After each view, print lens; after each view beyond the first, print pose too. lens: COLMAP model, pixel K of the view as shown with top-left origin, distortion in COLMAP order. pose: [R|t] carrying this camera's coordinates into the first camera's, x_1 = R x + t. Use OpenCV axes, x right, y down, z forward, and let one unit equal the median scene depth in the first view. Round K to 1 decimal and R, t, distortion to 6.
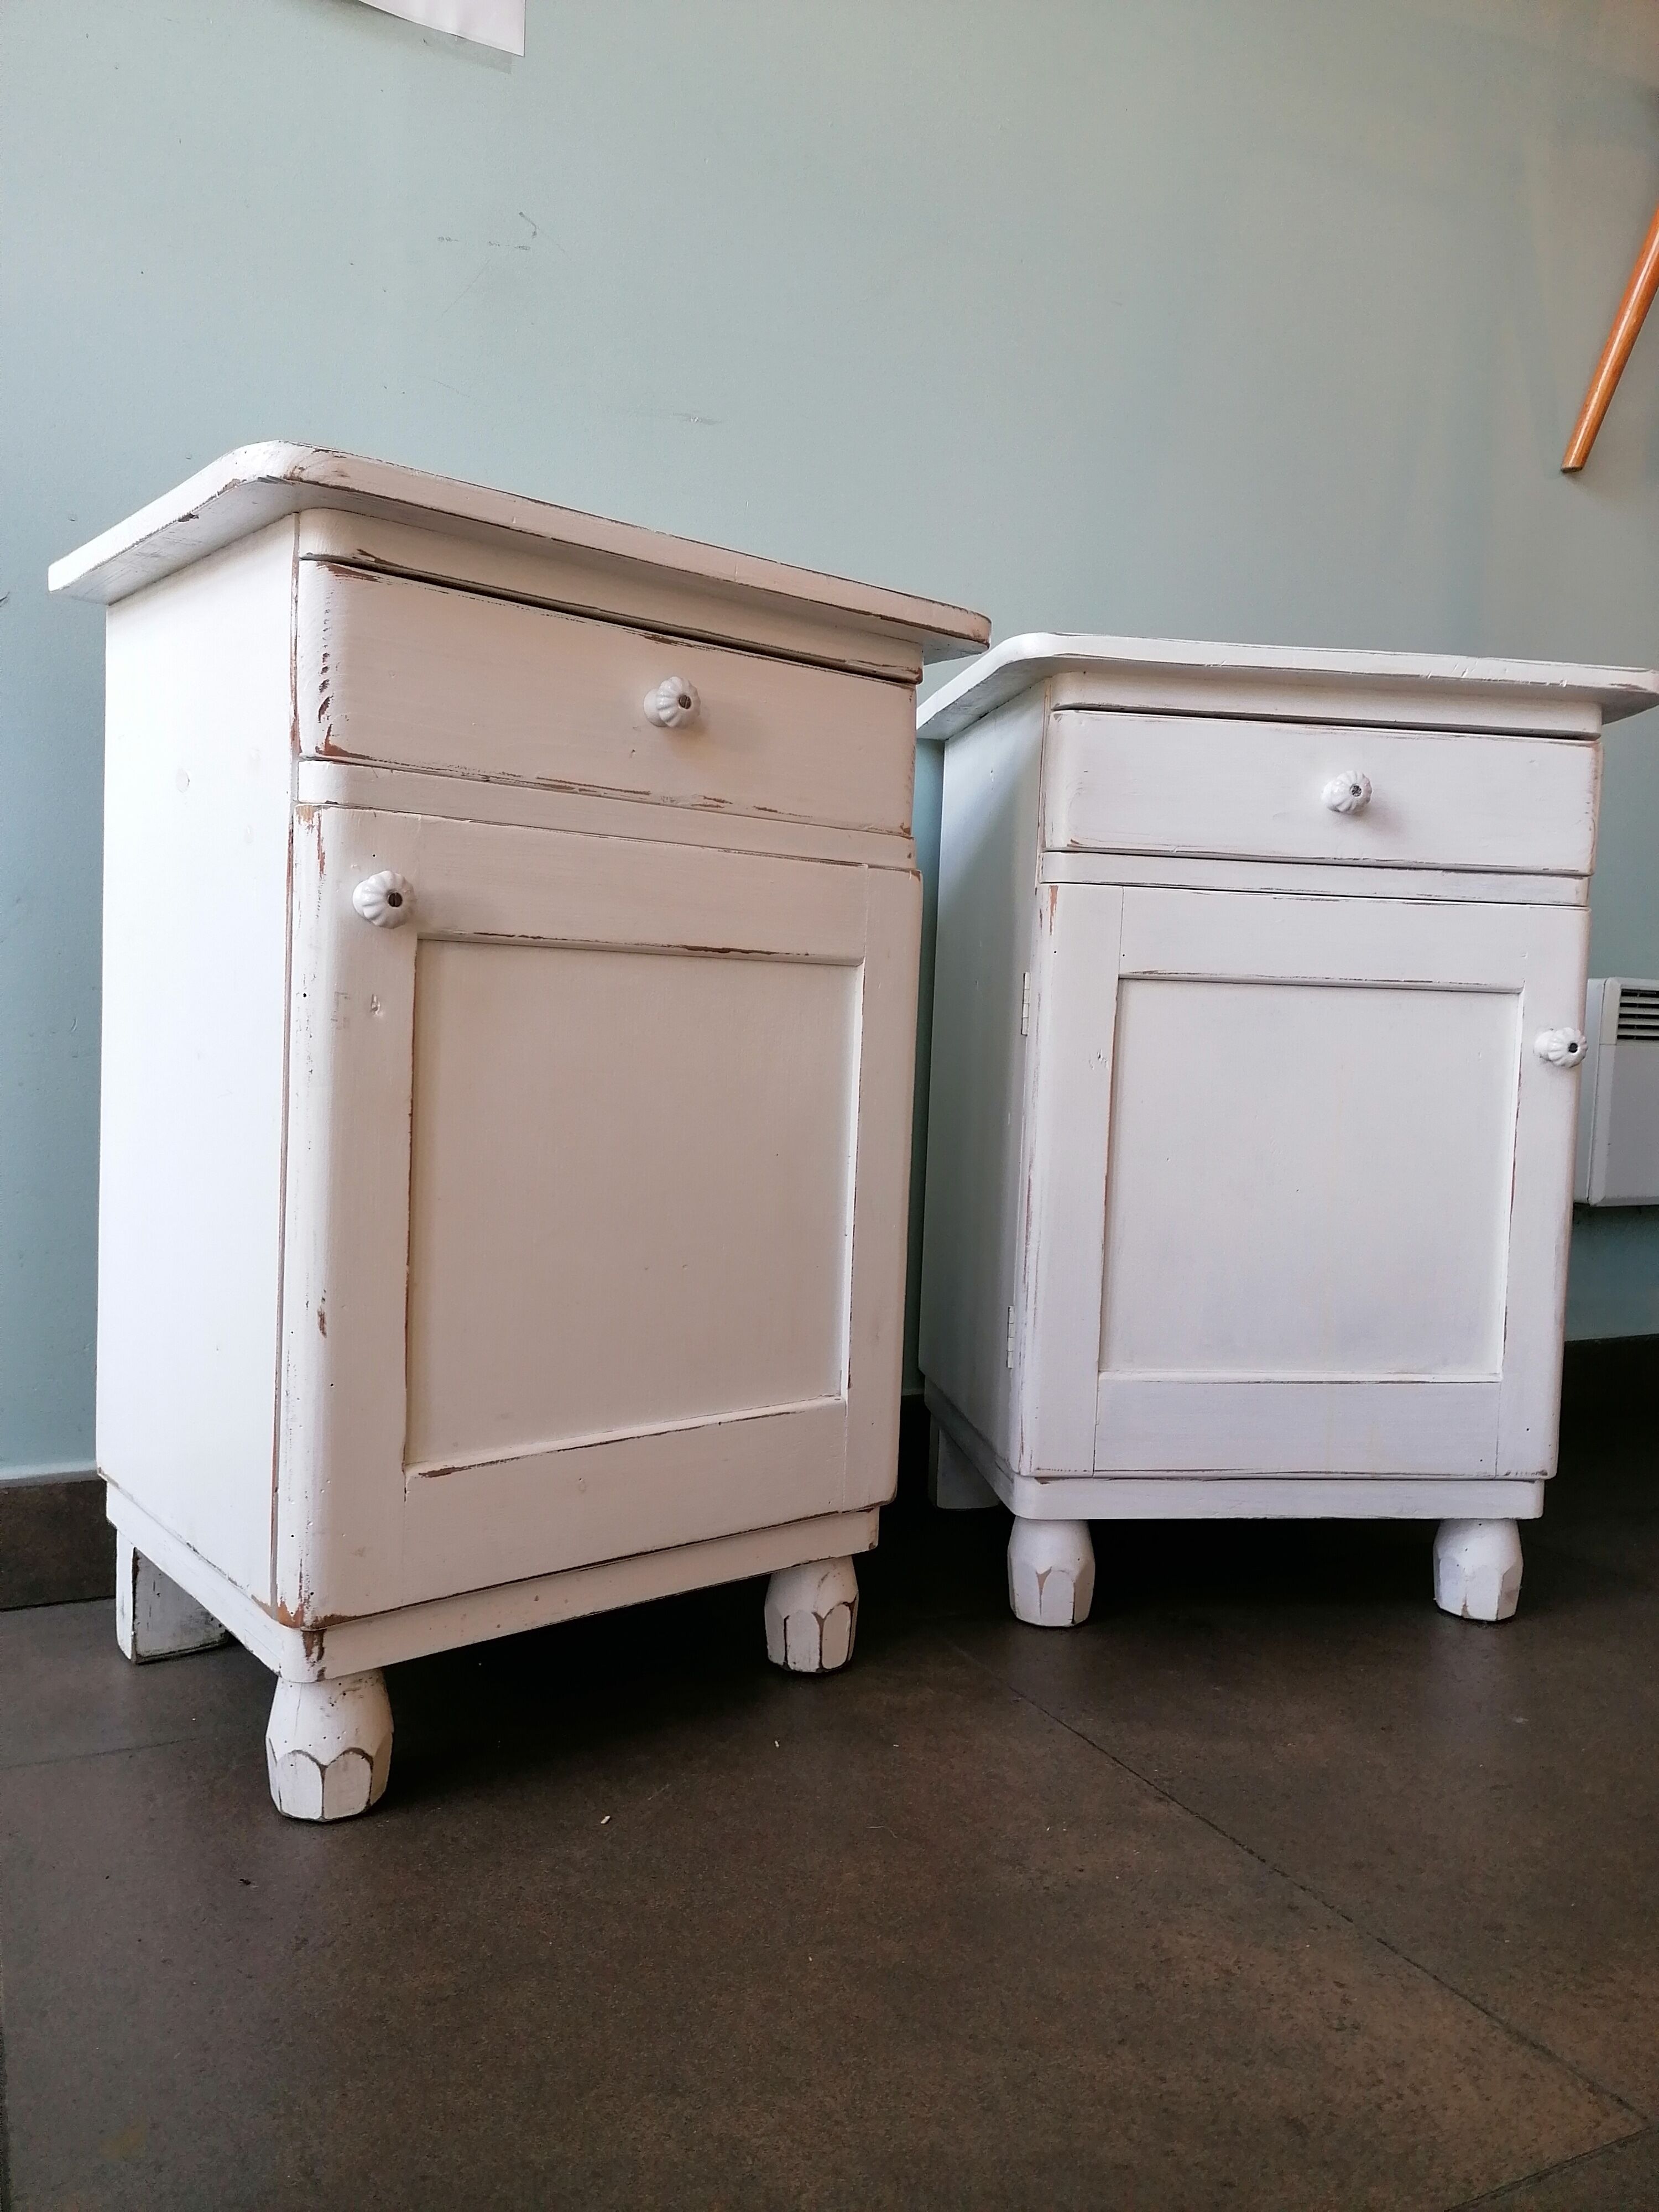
lens RADIAL K [[1704.1, 0, 856.6], [0, 1704.1, 1106.8], [0, 0, 1]] dist [0.086902, -0.113540]
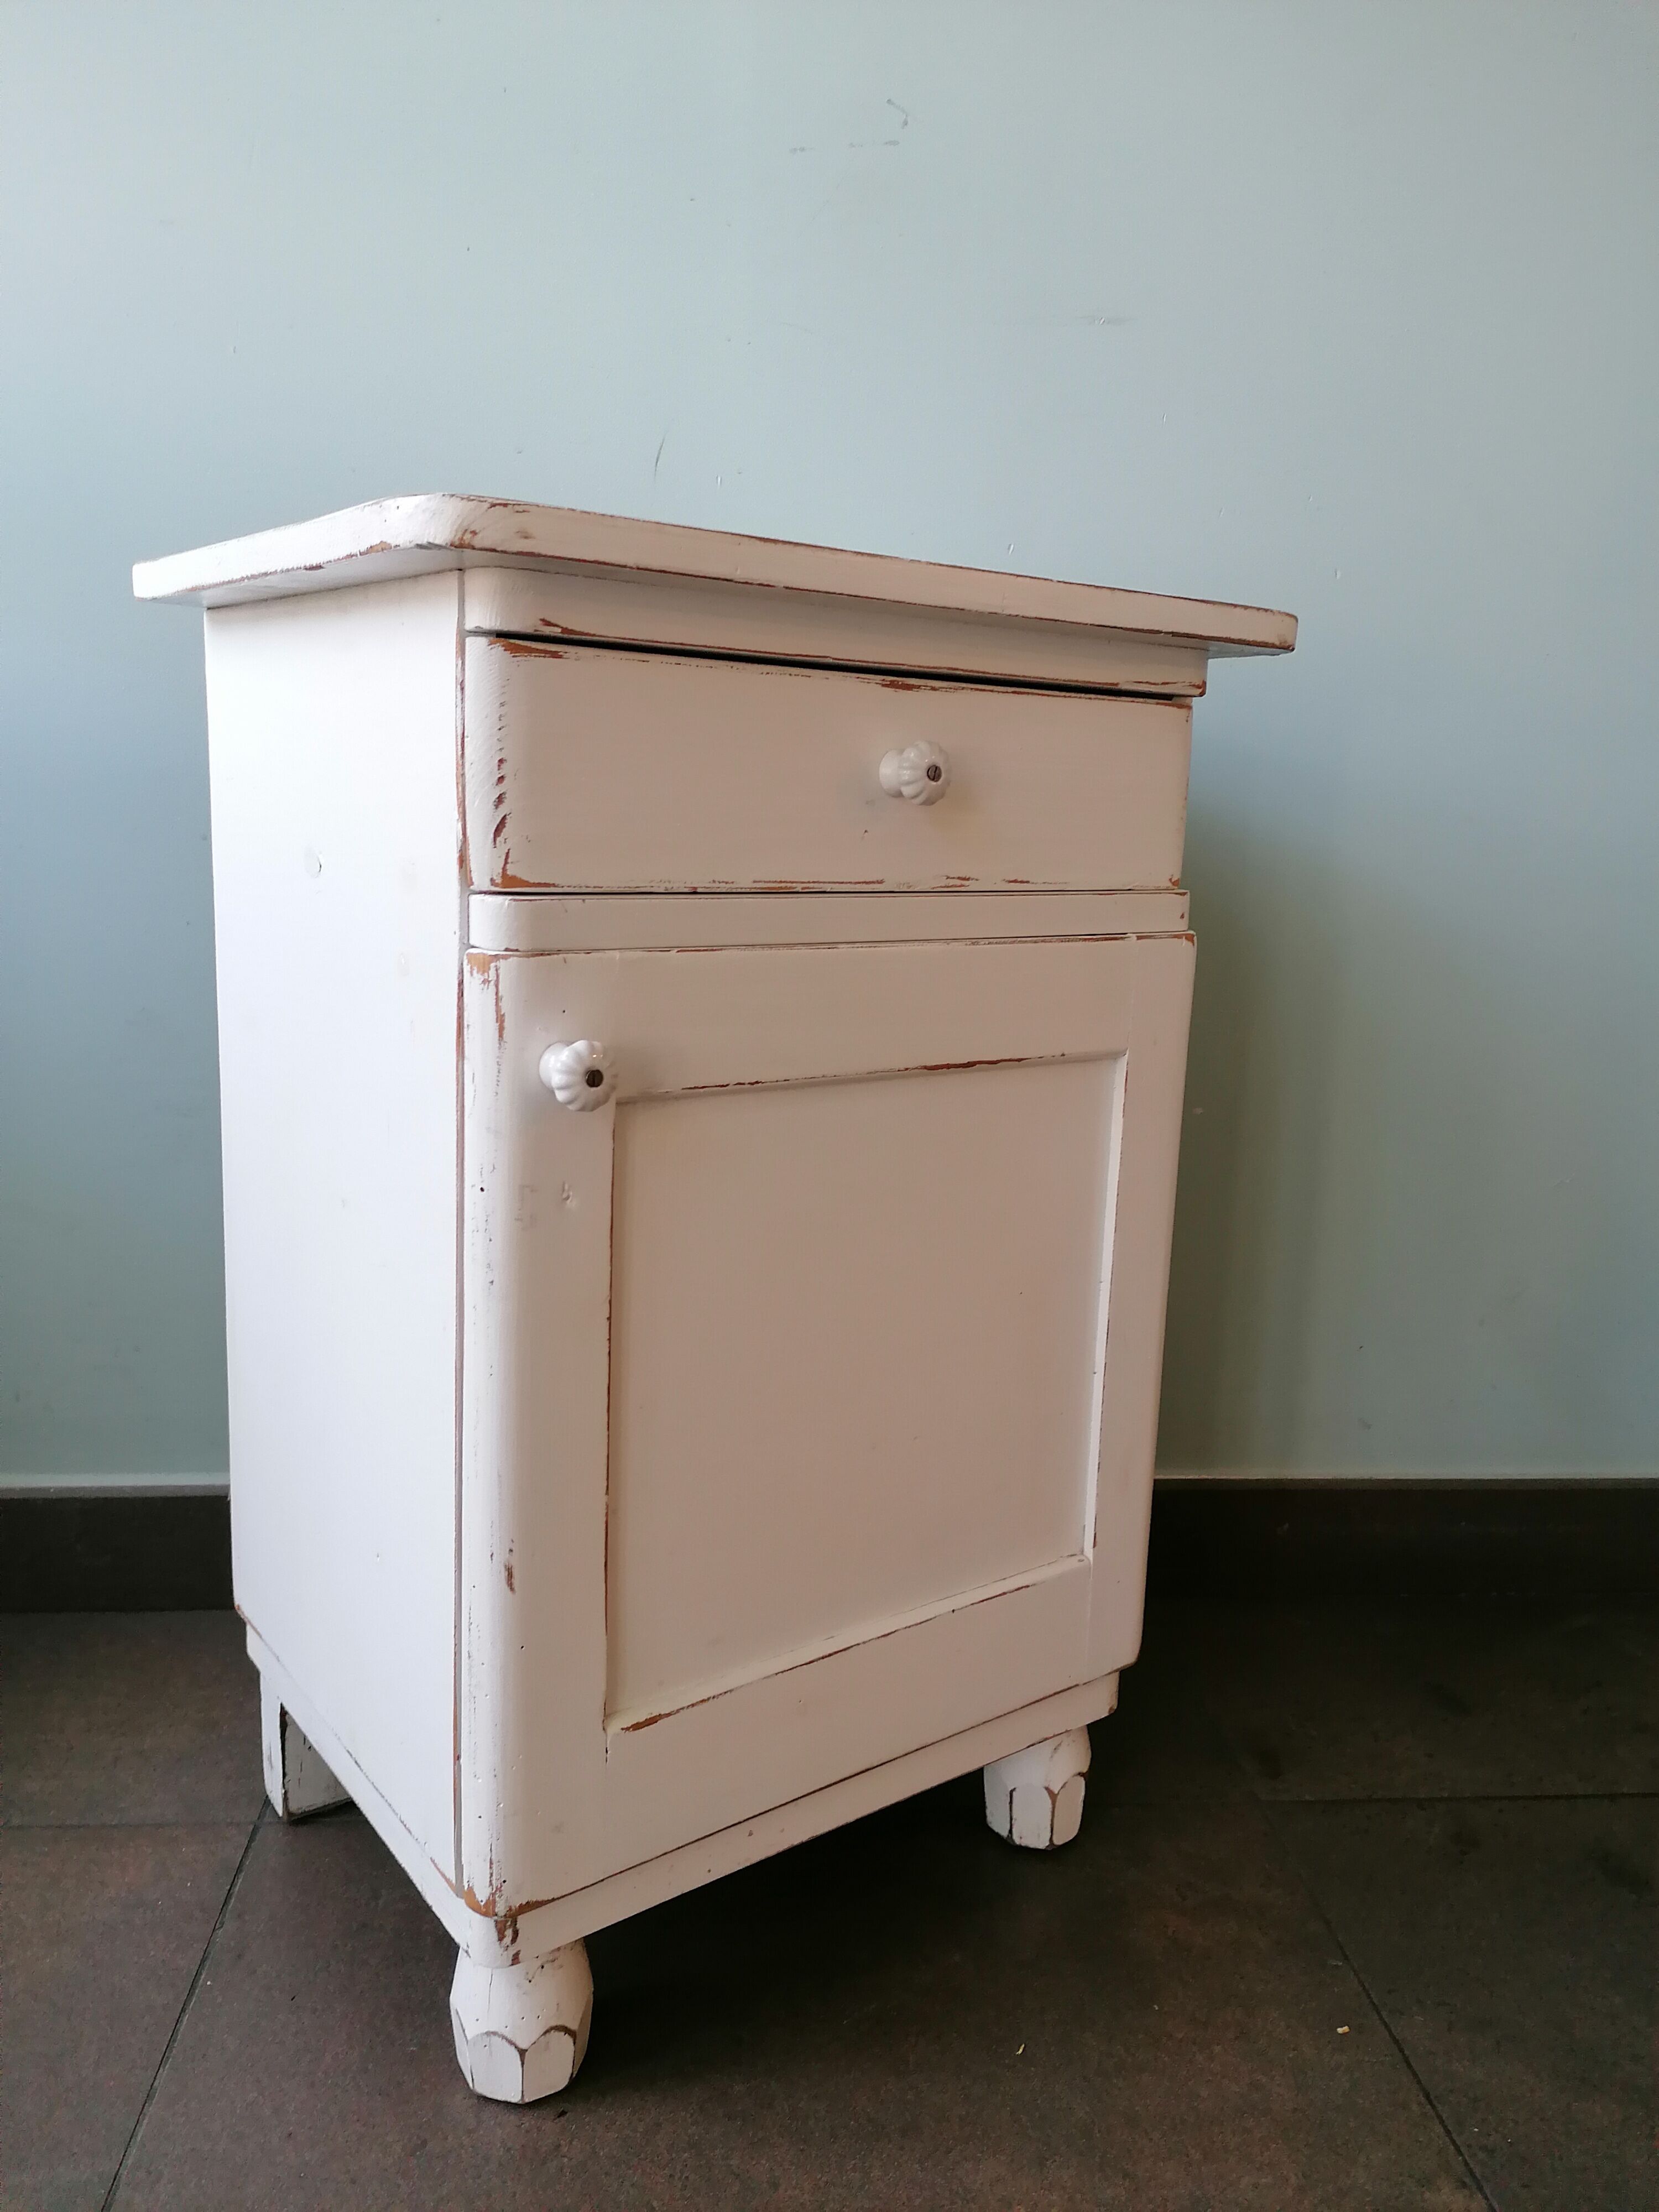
lens RADIAL K [[1704.1, 0, 834.0], [0, 1704.1, 1115.1], [0, 0, 1]] dist [0.086902, -0.113540]
pose [[0.998655, 0.009037, -0.051049, -0.102170], [-0.002400, 0.991692, 0.128616, -0.176096], [0.051787, -0.128320, 0.990380, 0.194631]]
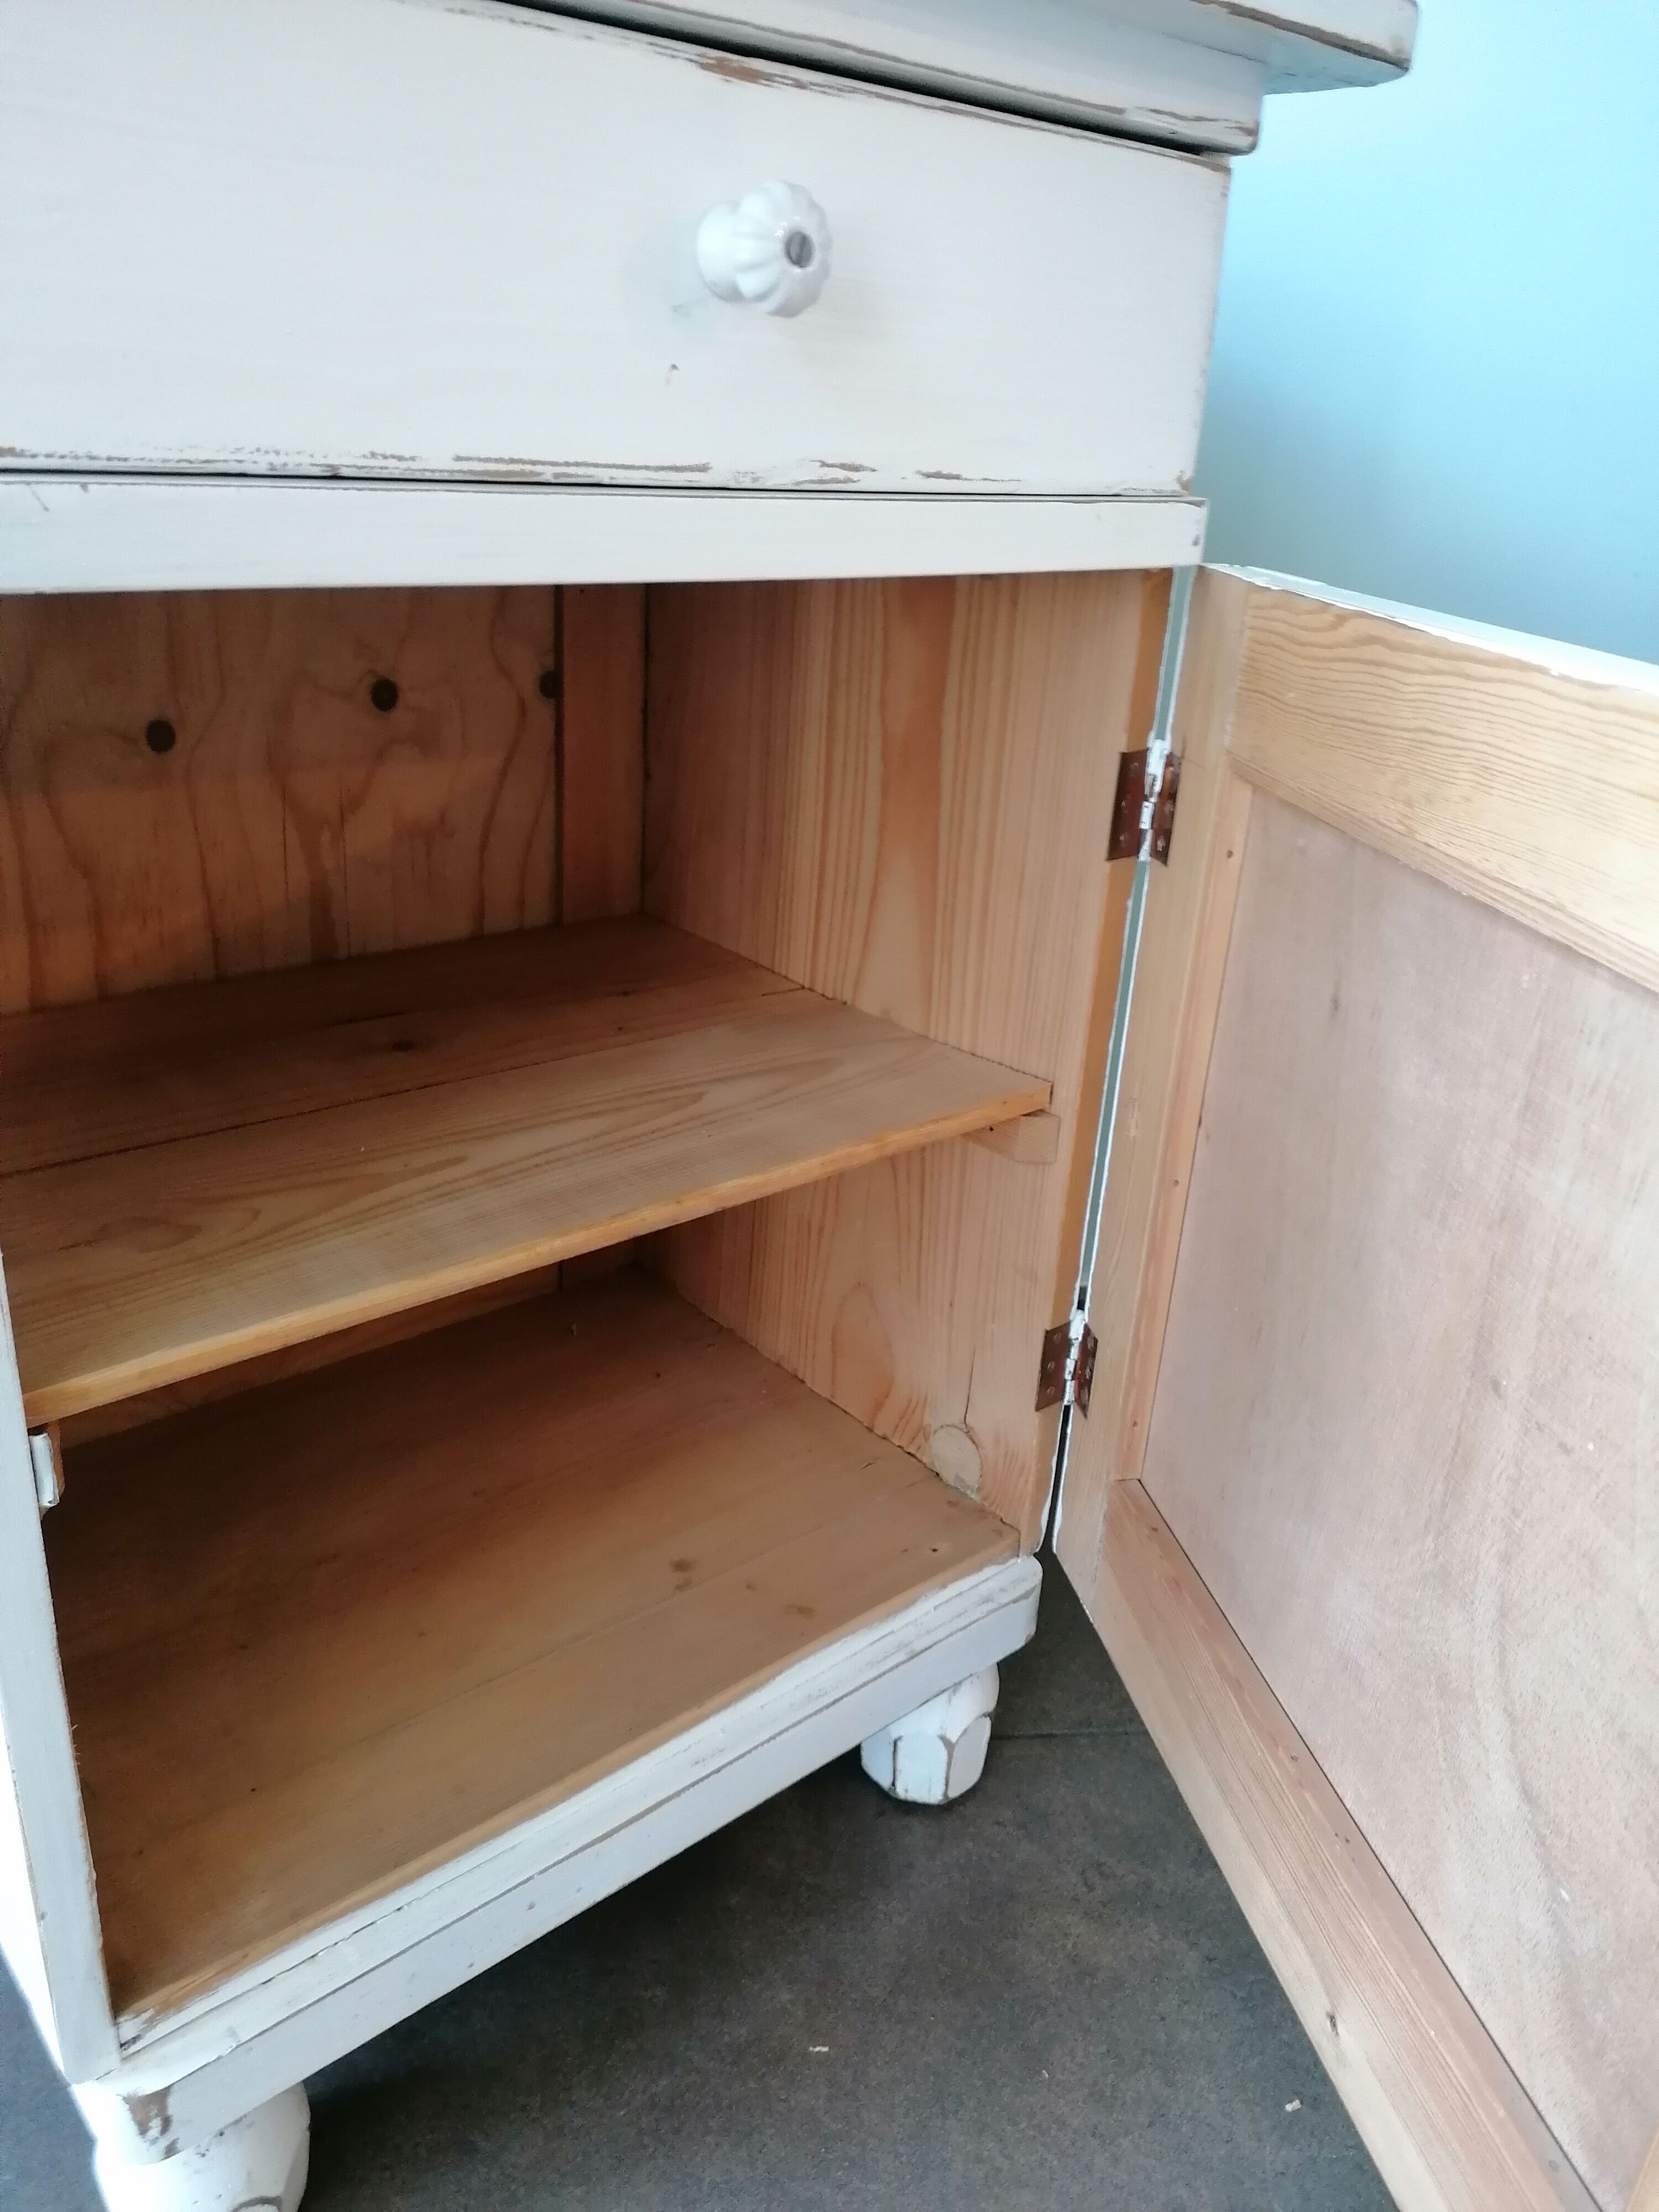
lens RADIAL K [[1704.1, 0, 838.4], [0, 1704.1, 1129.9], [0, 0, 1]] dist [0.086902, -0.113540]
pose [[0.999474, 0.011230, 0.030438, -0.098635], [-0.020934, 0.939978, 0.340593, -0.173169], [-0.024786, -0.341051, 0.939718, 0.514263]]
